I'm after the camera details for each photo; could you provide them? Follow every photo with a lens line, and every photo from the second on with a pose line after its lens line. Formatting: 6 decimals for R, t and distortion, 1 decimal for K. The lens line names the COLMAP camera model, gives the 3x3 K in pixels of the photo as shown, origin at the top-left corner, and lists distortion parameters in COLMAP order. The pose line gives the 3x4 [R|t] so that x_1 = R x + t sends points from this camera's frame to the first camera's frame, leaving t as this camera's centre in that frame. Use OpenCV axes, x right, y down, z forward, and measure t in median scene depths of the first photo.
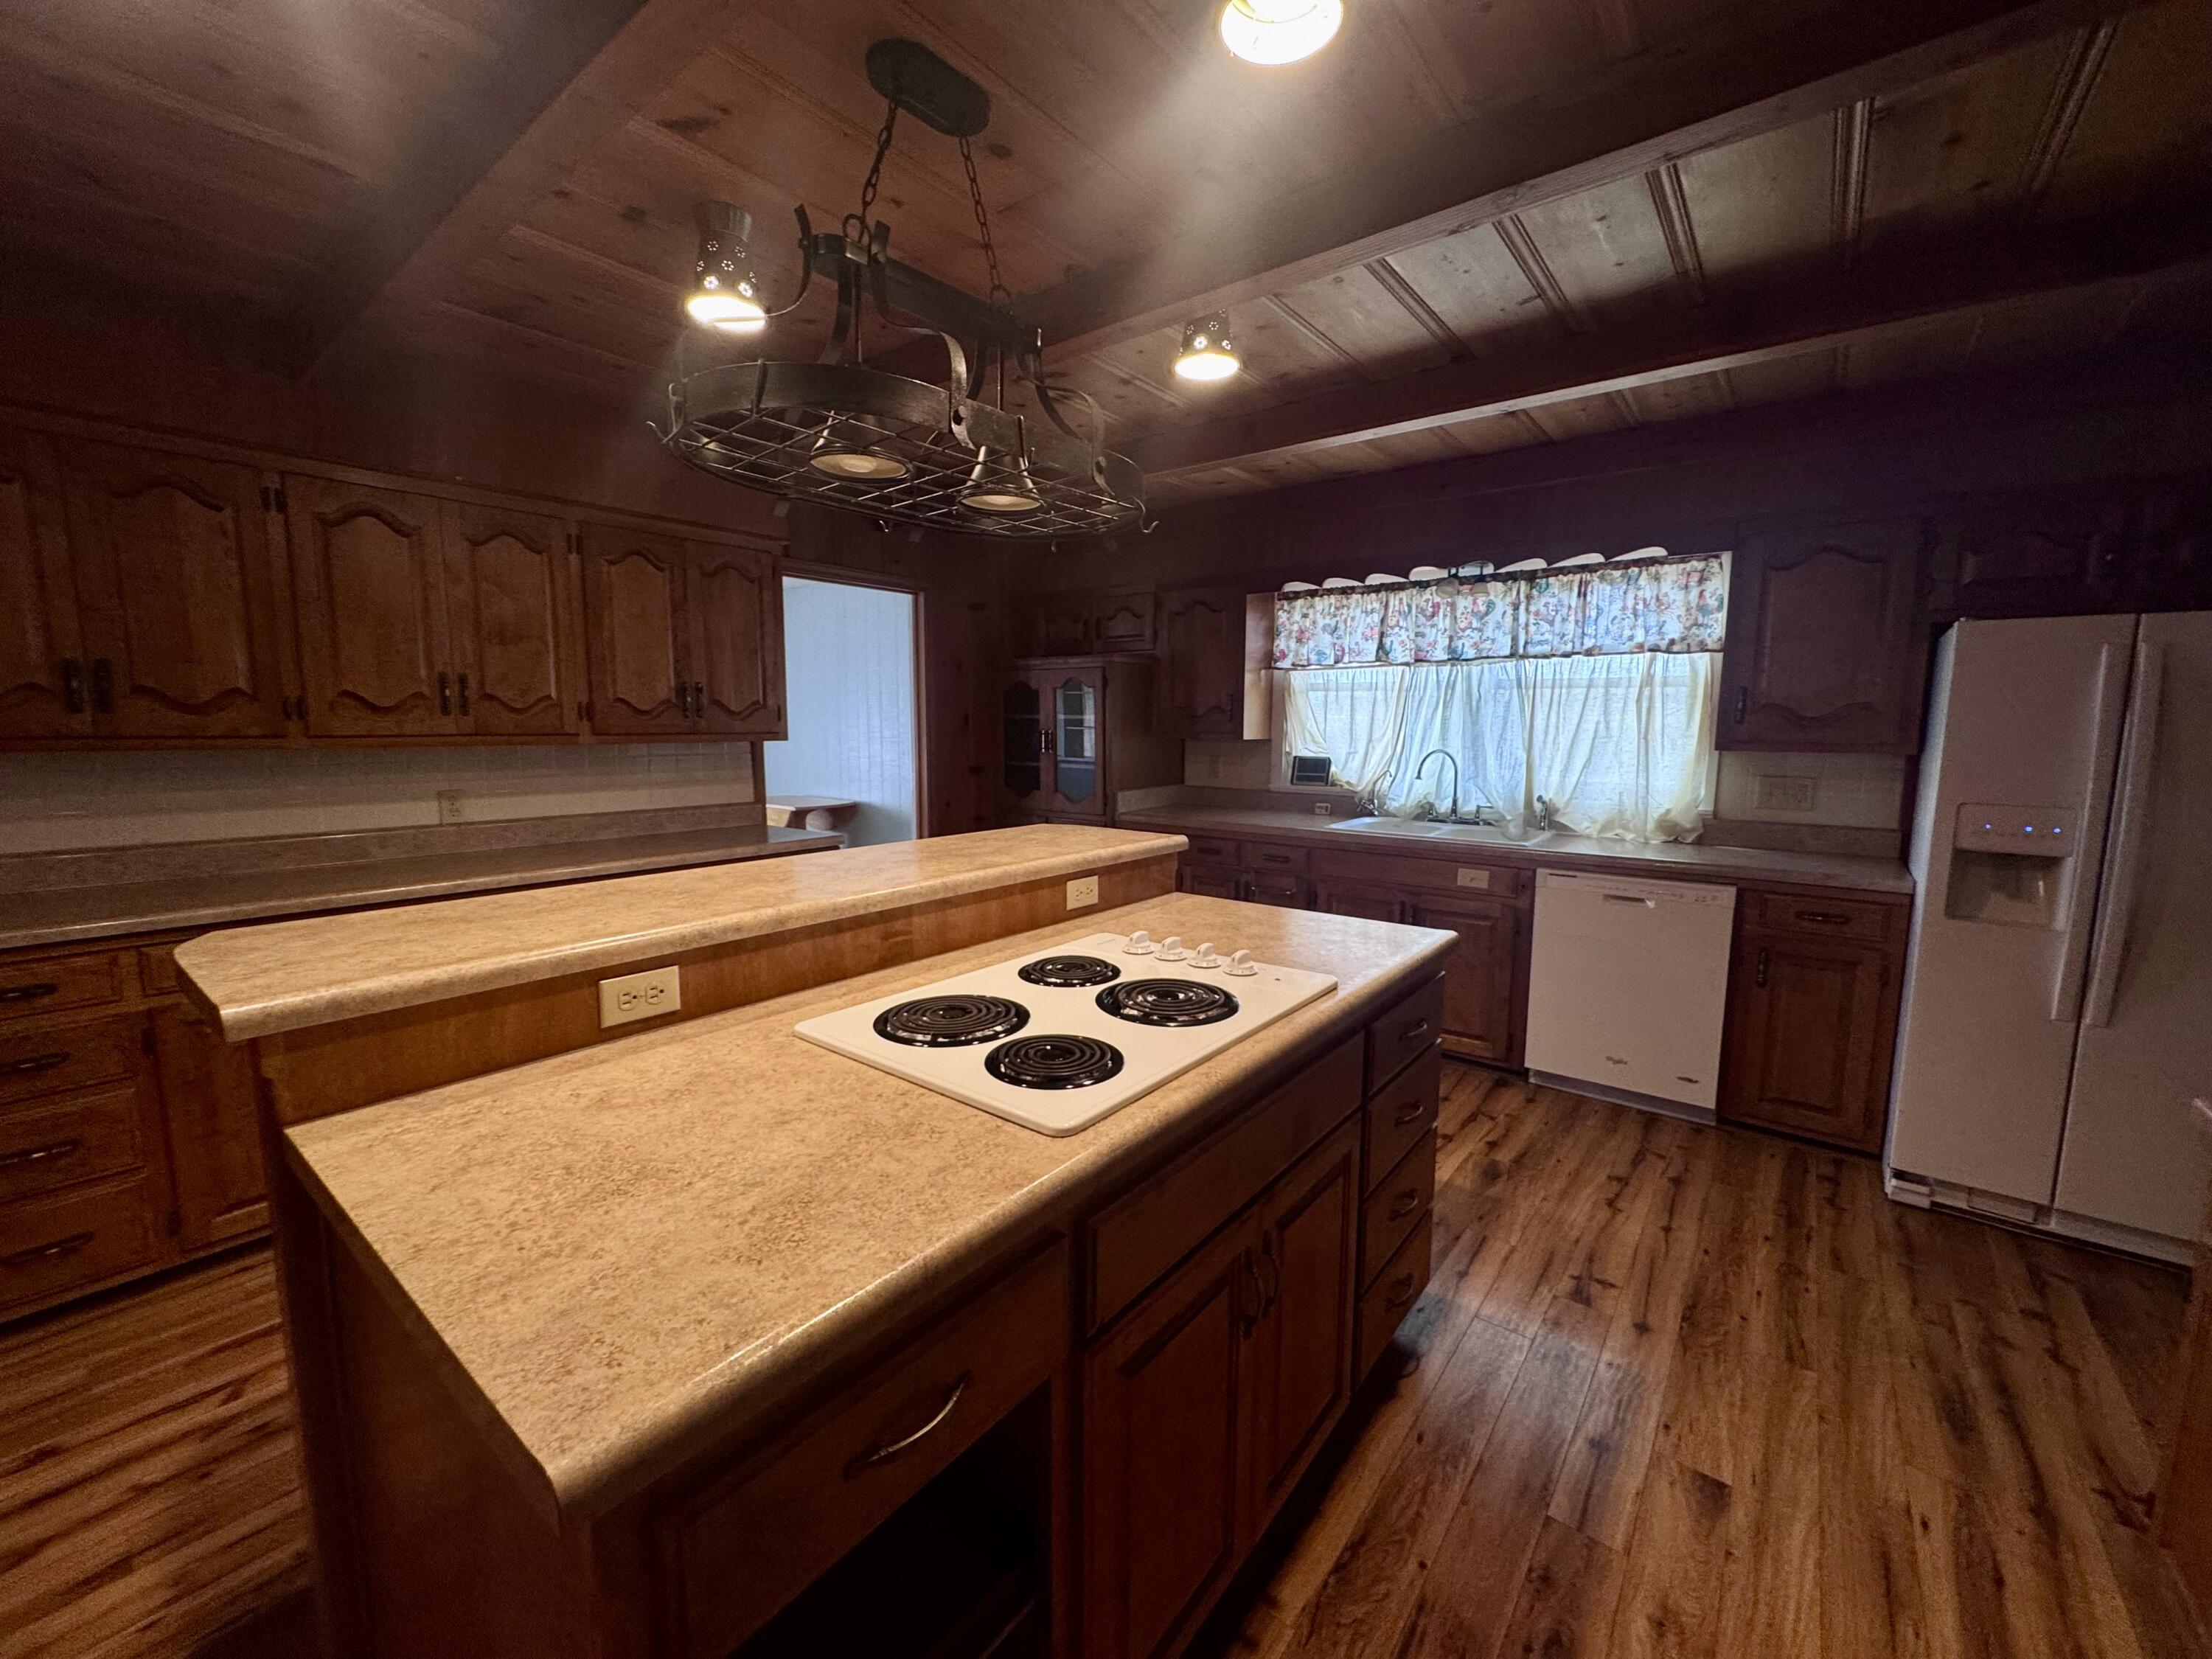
lens RADIAL K [[886.5, 0, 1114.3], [0, 886.5, 822.5], [0, 0, 1]] dist [-0.000846, 0.000678]
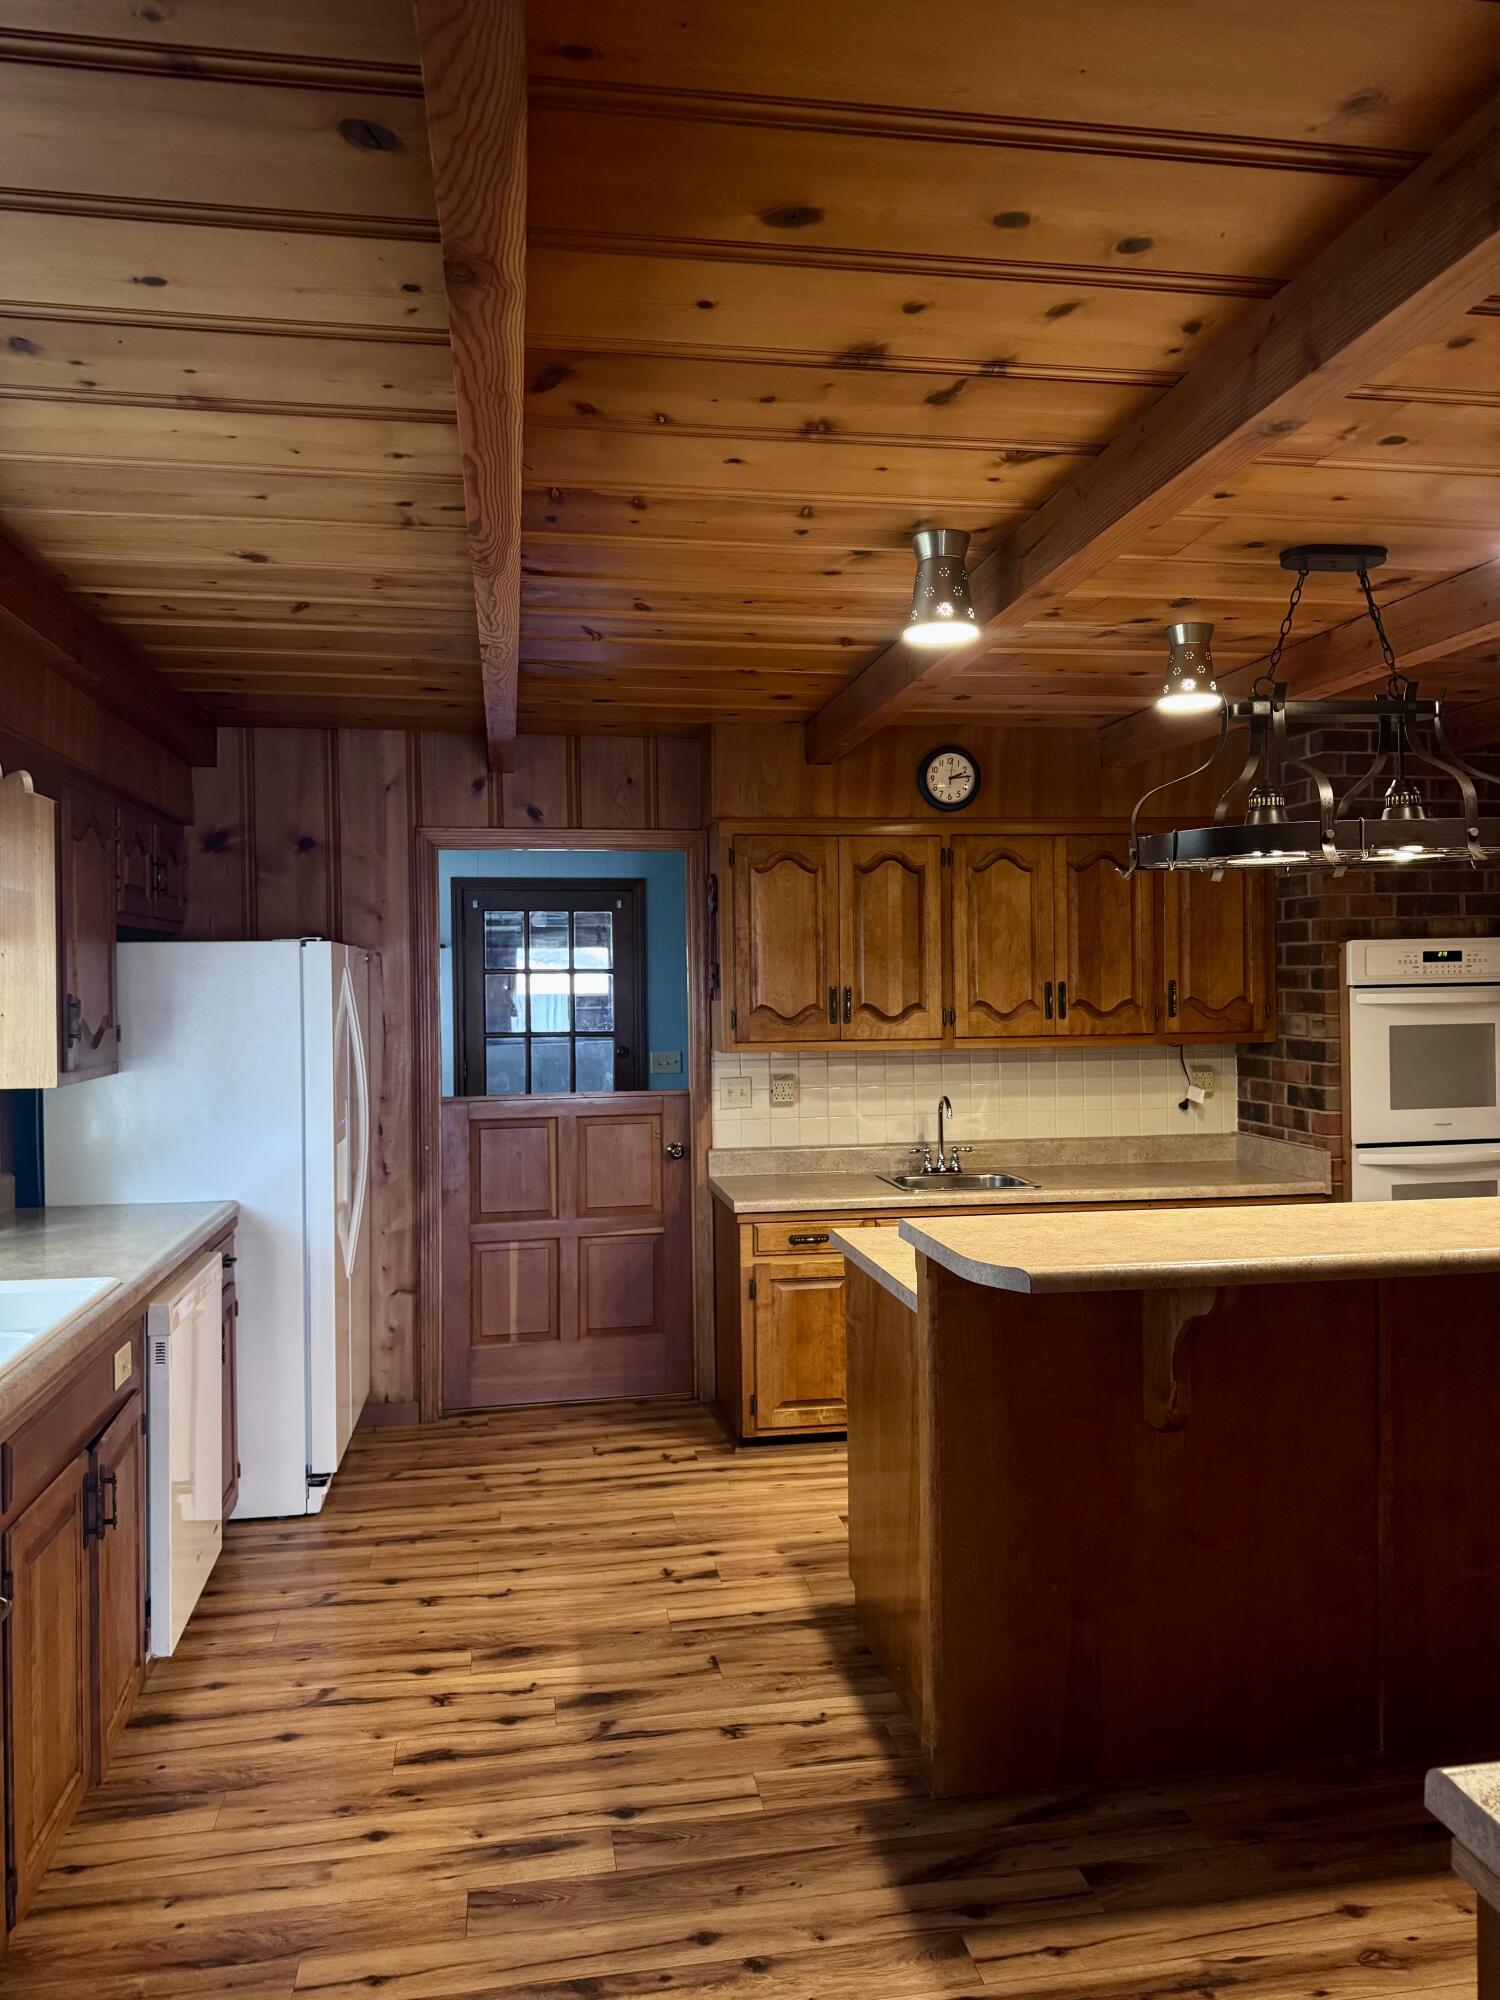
lens RADIAL K [[1420.6, 0, 741.9], [0, 1420.6, 1004.1], [0, 0, 1]] dist [0.086436, -0.099403]
pose [[-0.730828, -0.012888, 0.682440, -0.534965], [0.081830, 0.990956, 0.106345, -0.257119], [-0.677639, 0.133564, -0.723164, 1.690726]]
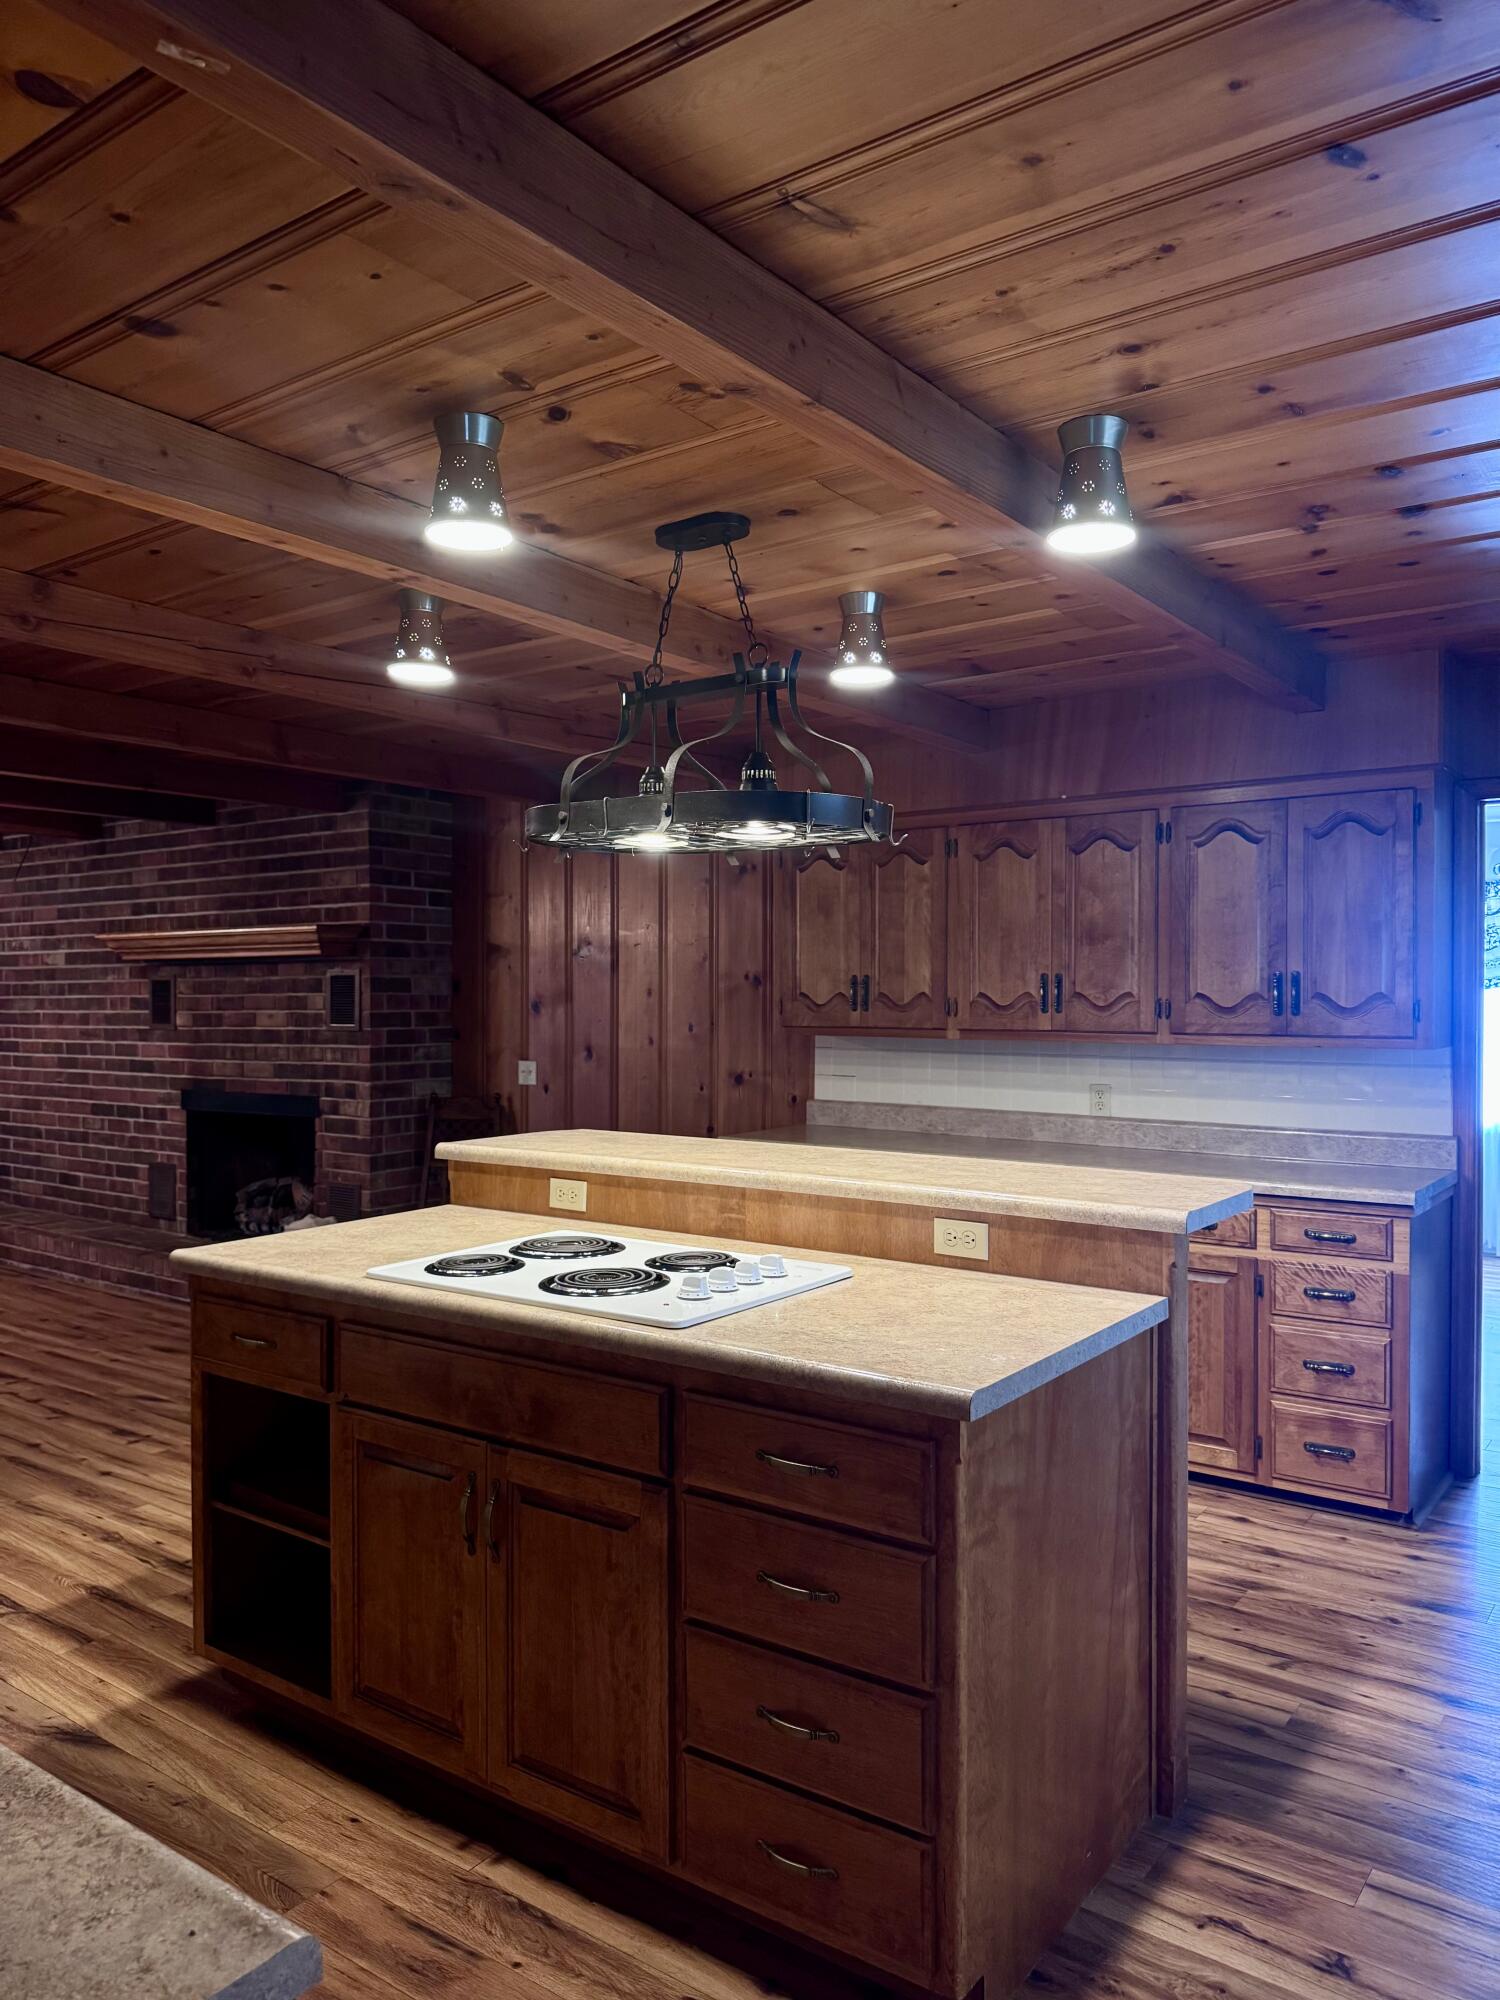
lens RADIAL K [[1420.6, 0, 741.9], [0, 1420.6, 1004.1], [0, 0, 1]] dist [0.086436, -0.099403]
pose [[0.029614, 0.000539, -0.999561, 0.983667], [-0.113958, 0.993481, -0.002841, -0.084188], [0.993044, 0.113992, 0.029482, 0.577557]]
